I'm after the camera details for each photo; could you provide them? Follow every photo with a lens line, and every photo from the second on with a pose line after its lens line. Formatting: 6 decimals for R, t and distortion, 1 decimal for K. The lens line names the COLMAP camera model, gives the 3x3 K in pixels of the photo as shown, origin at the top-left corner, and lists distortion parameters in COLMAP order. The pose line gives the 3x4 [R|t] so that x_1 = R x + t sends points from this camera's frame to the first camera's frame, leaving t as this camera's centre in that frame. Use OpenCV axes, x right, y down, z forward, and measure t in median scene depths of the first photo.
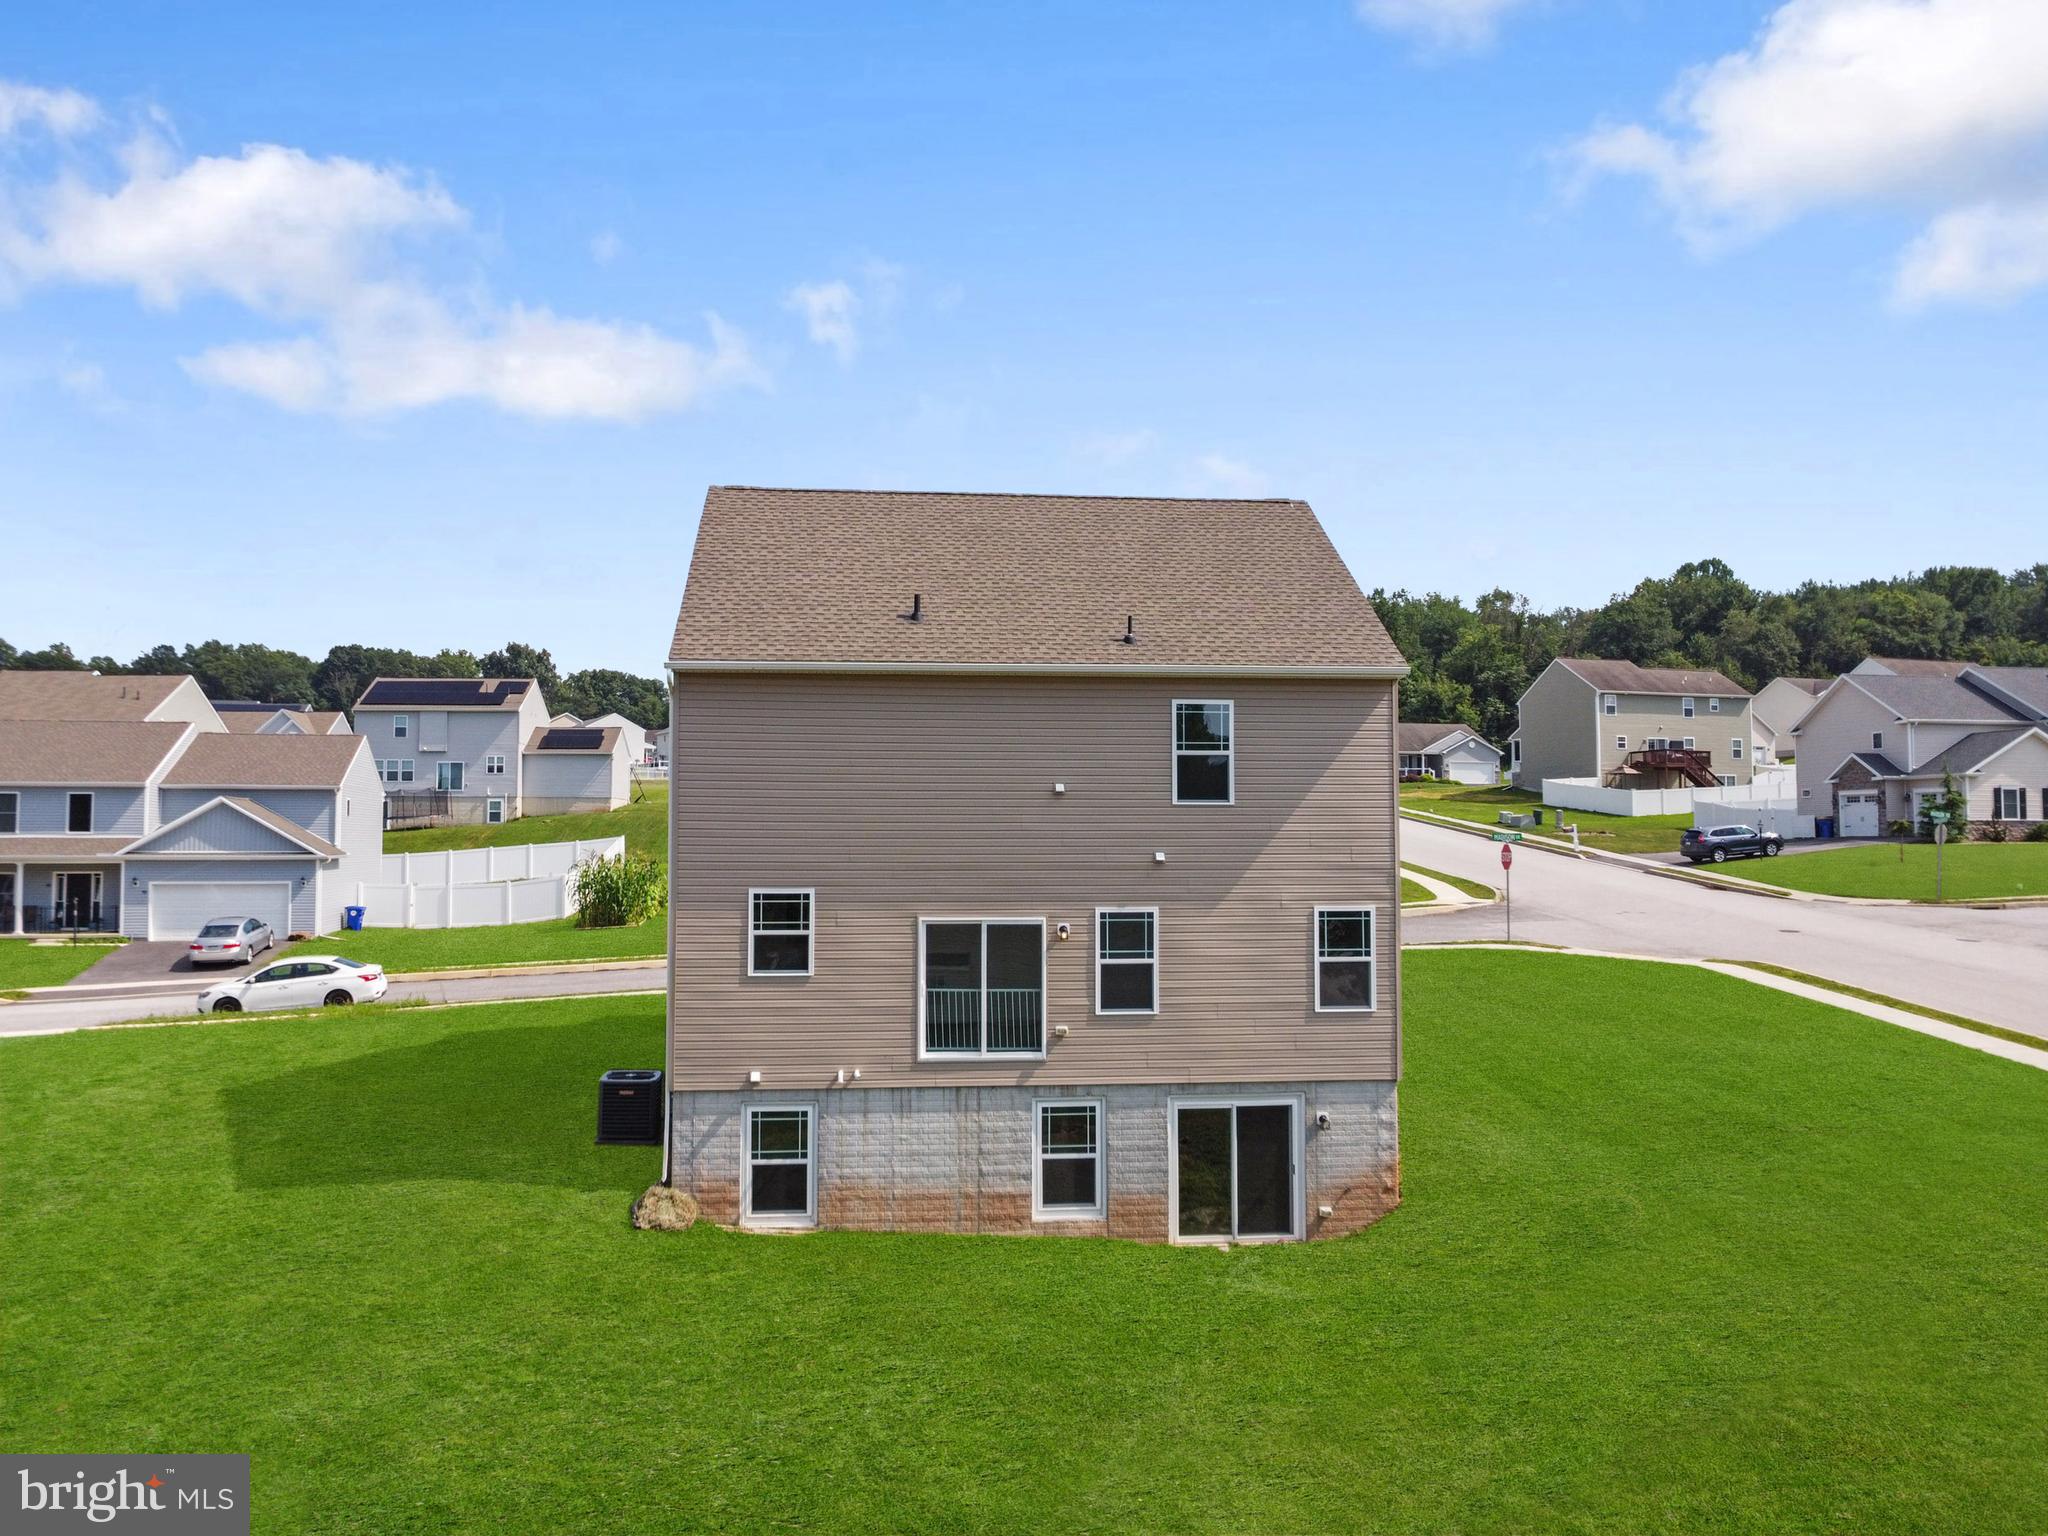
lens RADIAL K [[1499.7, 0, 1015.3], [0, 1499.7, 763.6], [0, 0, 1]] dist [-0.026951, -0.004020]
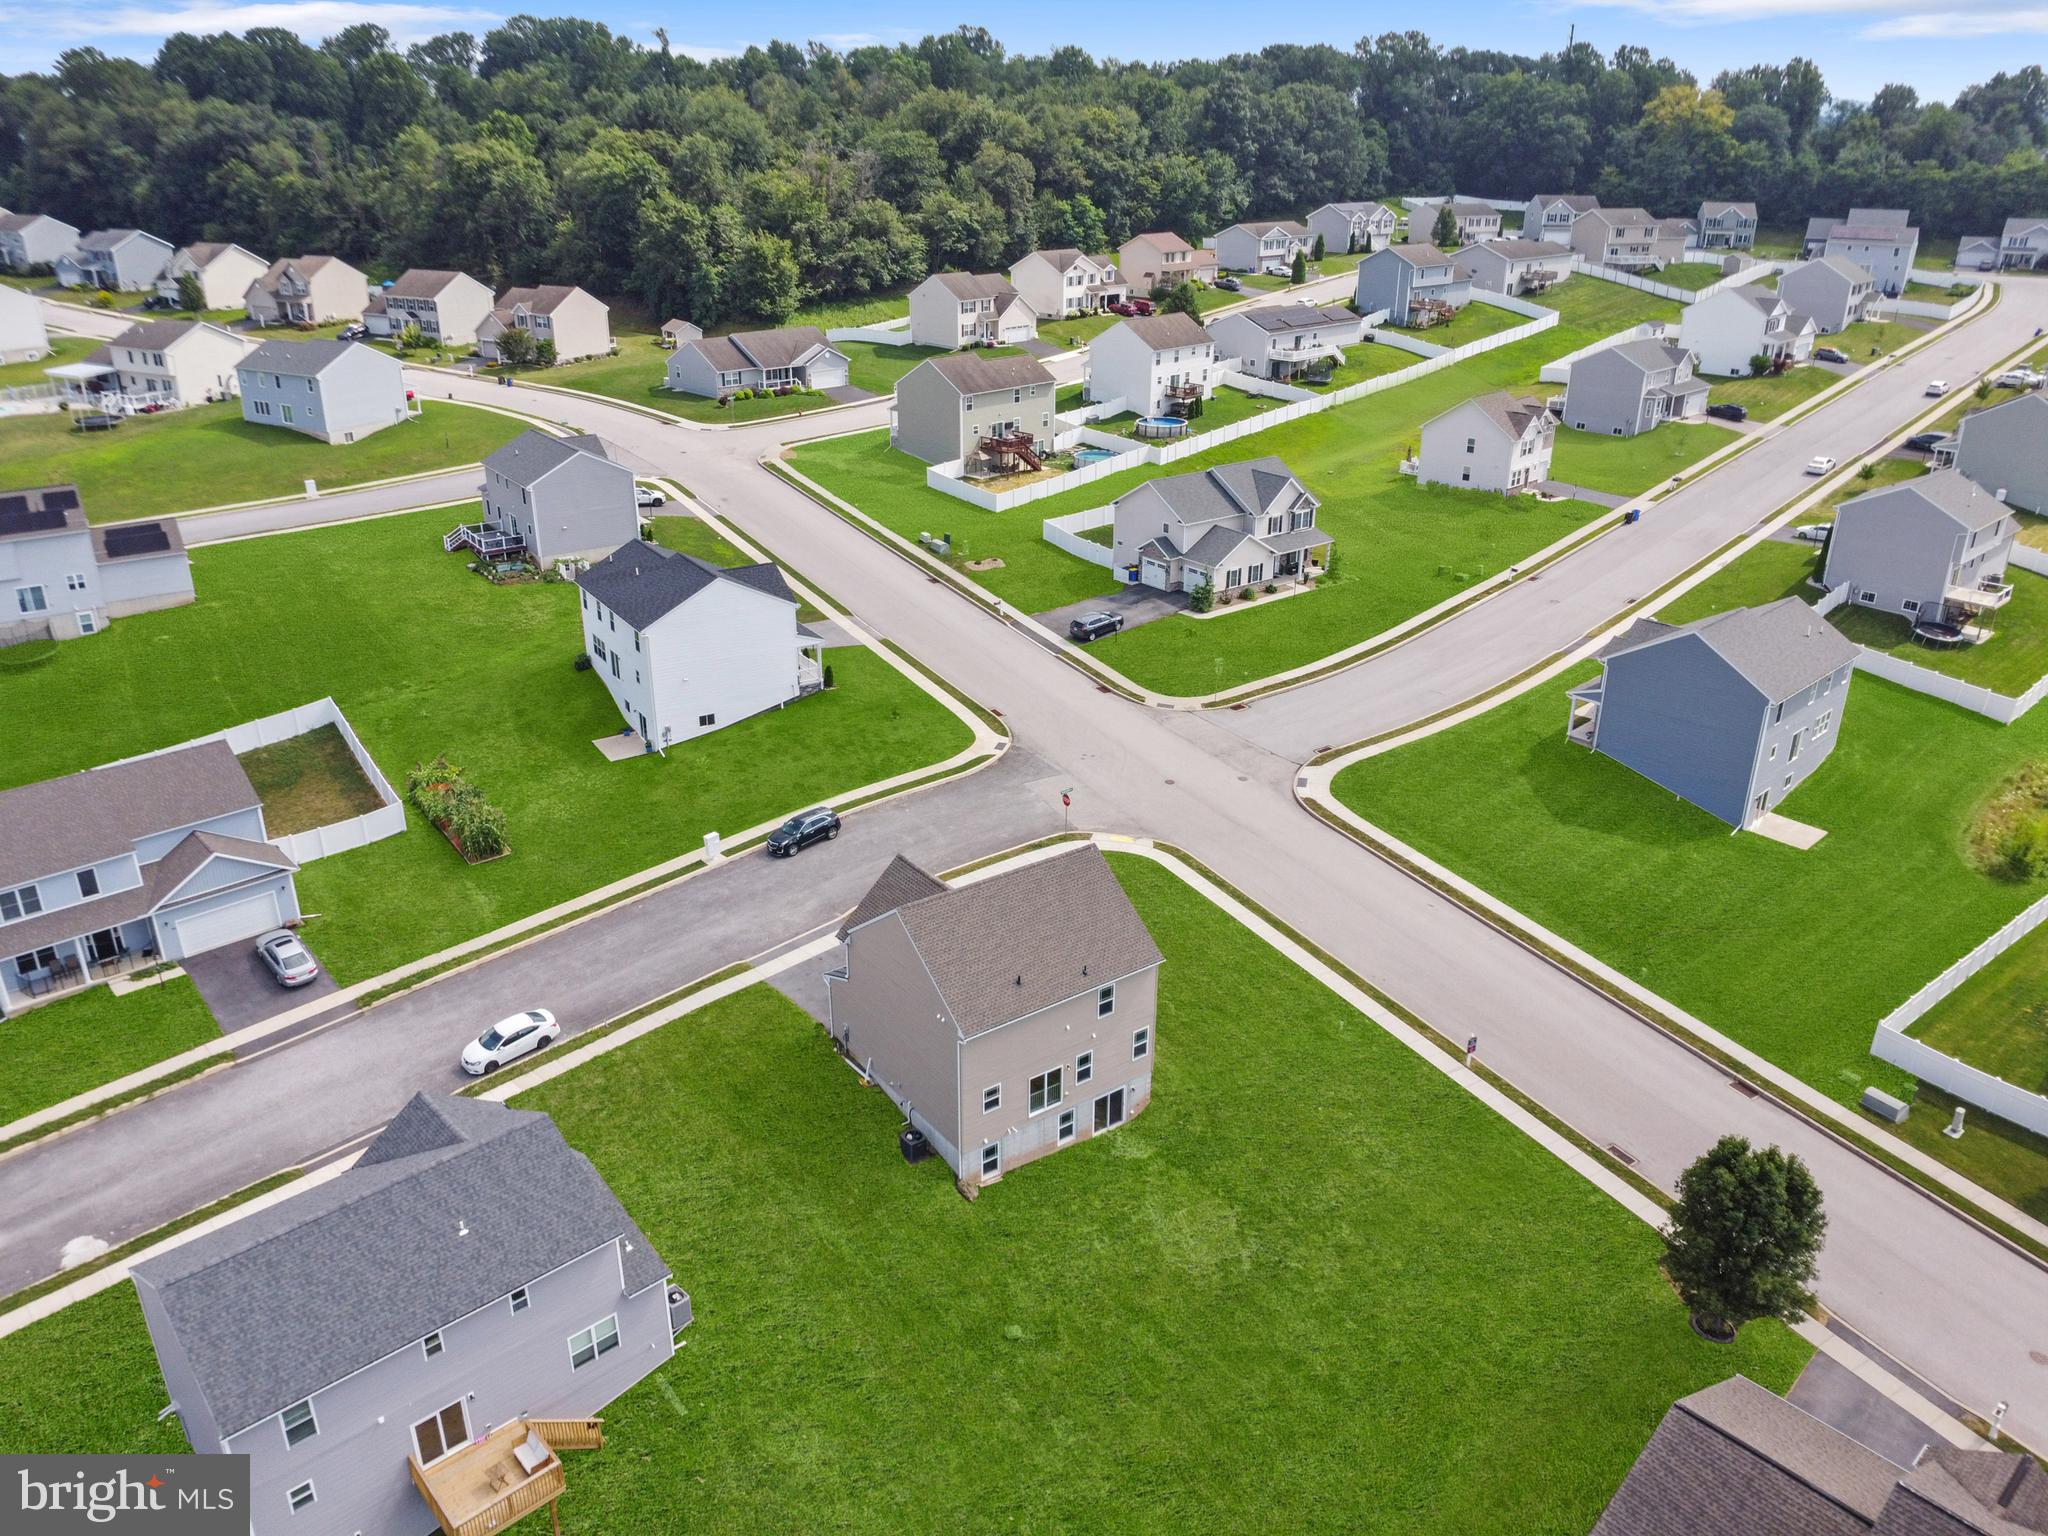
lens RADIAL K [[1493.2, 0, 1017.8], [0, 1493.2, 764.3], [0, 0, 1]] dist [-0.026183, -0.003698]
pose [[0.864137, -0.196735, 0.463210, -1.329344], [-0.029893, 0.898732, 0.437478, -1.751210], [-0.502369, -0.391887, 0.770746, -1.032726]]
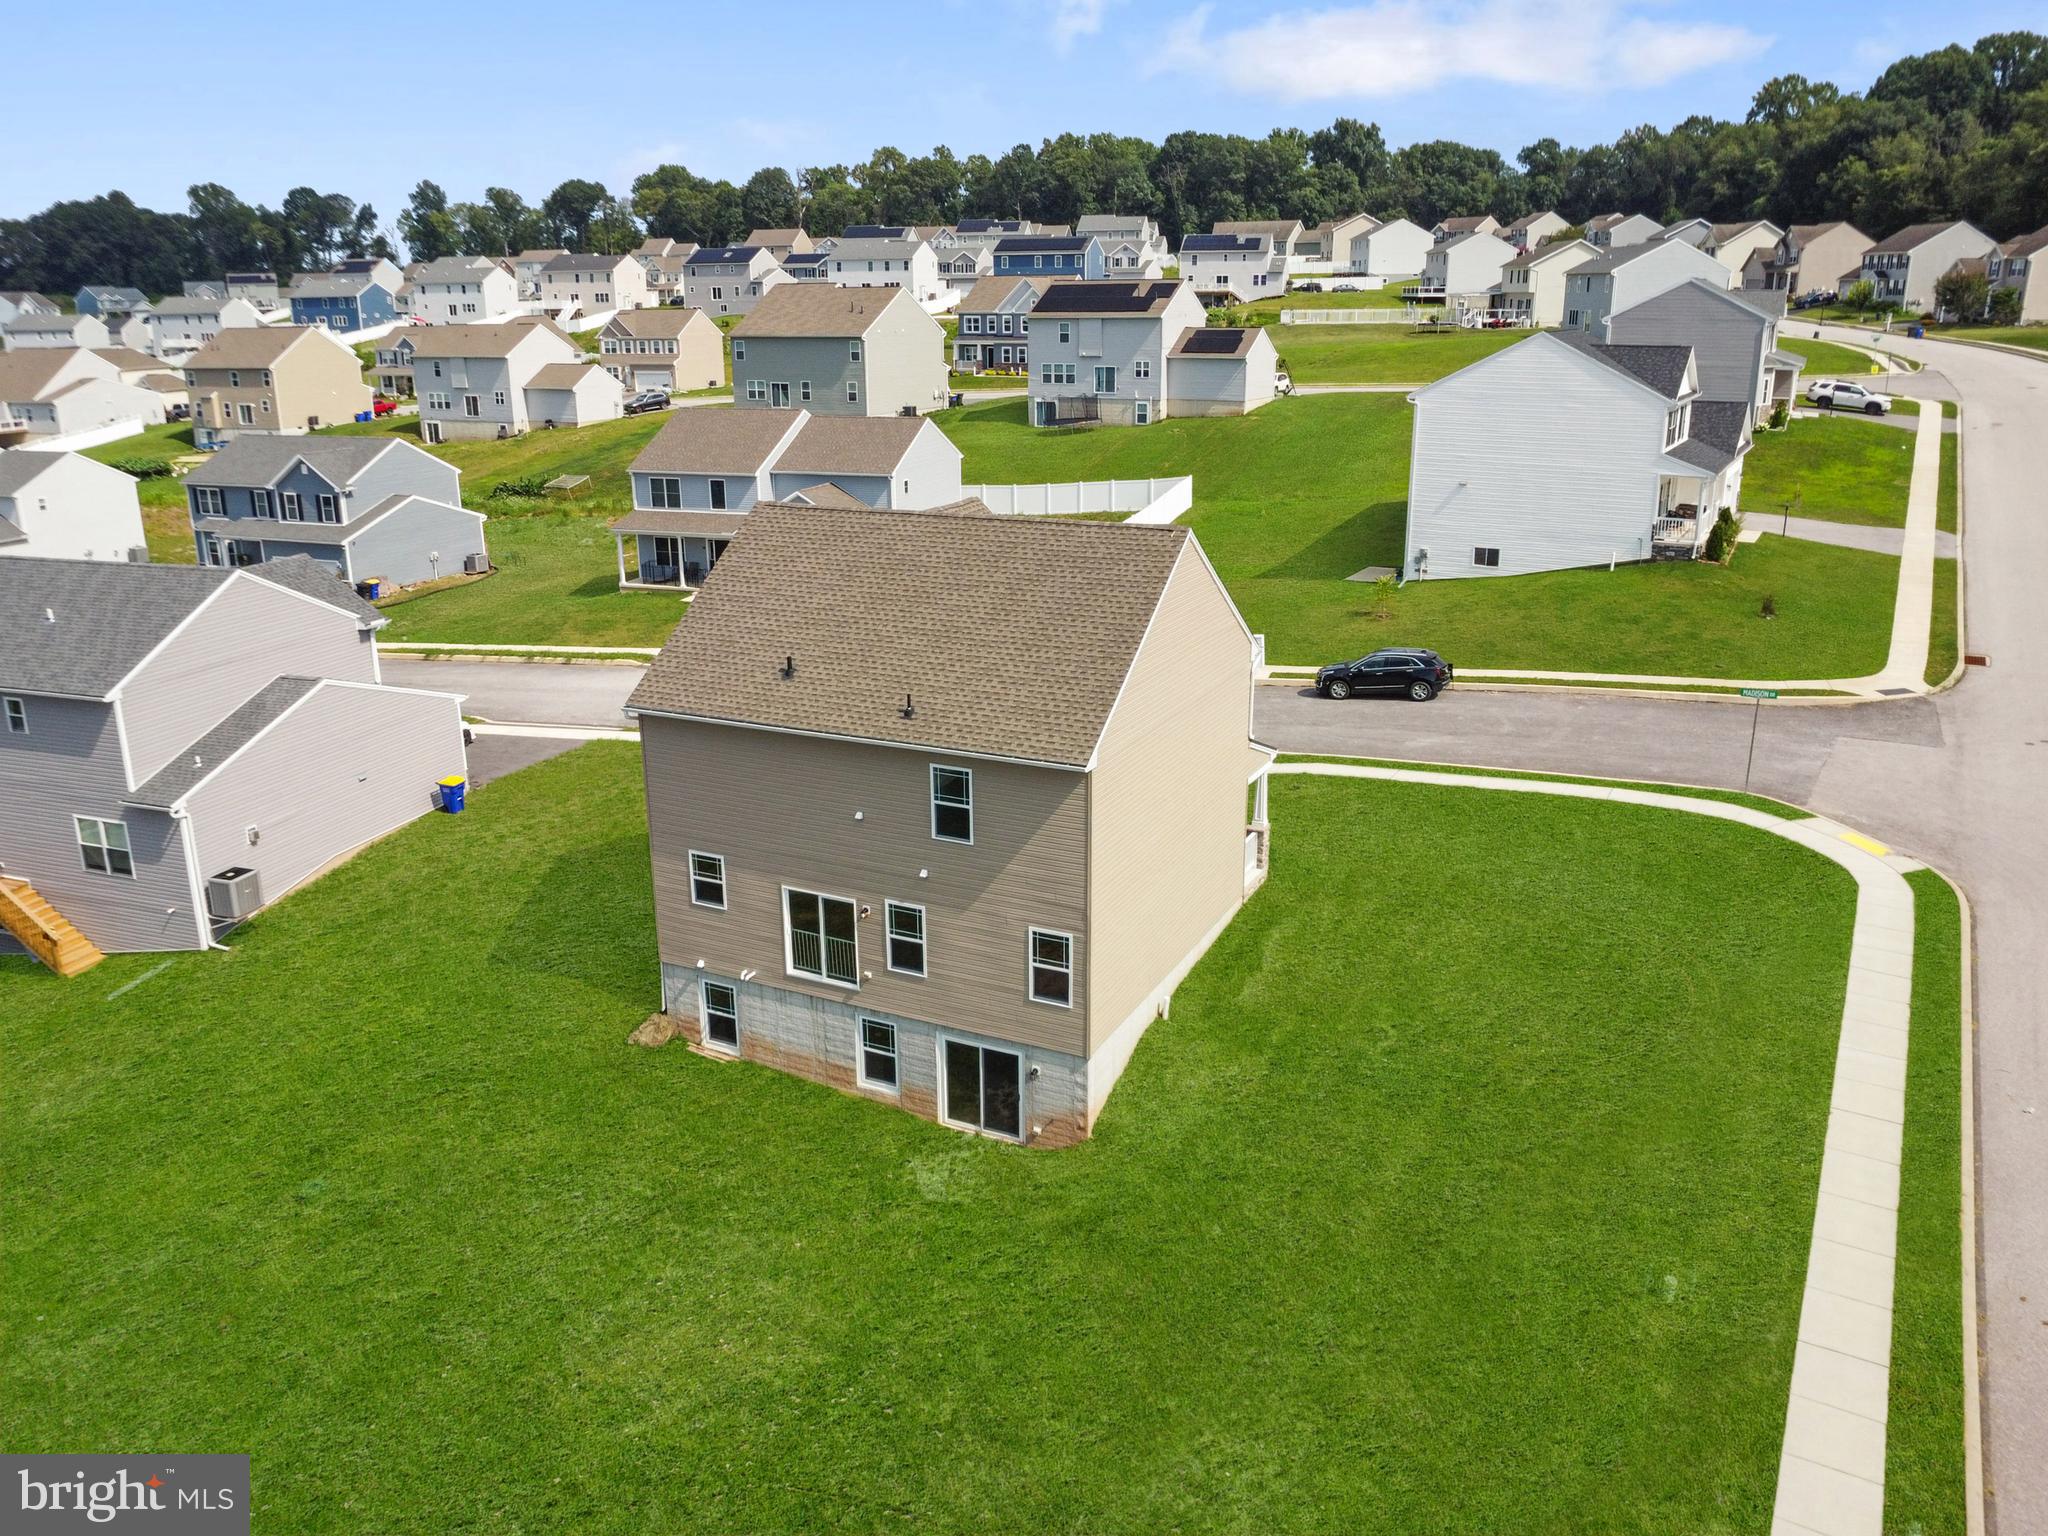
lens RADIAL K [[1525.5, 0, 1024.0], [0, 1525.5, 768.0], [0, 0, 1]] dist [-0.017561, 0.000596]
pose [[0.847779, 0.150704, -0.508487, 0.869413], [0.036333, 0.940021, 0.339178, -0.498183], [0.529103, -0.306022, 0.791454, -0.020465]]
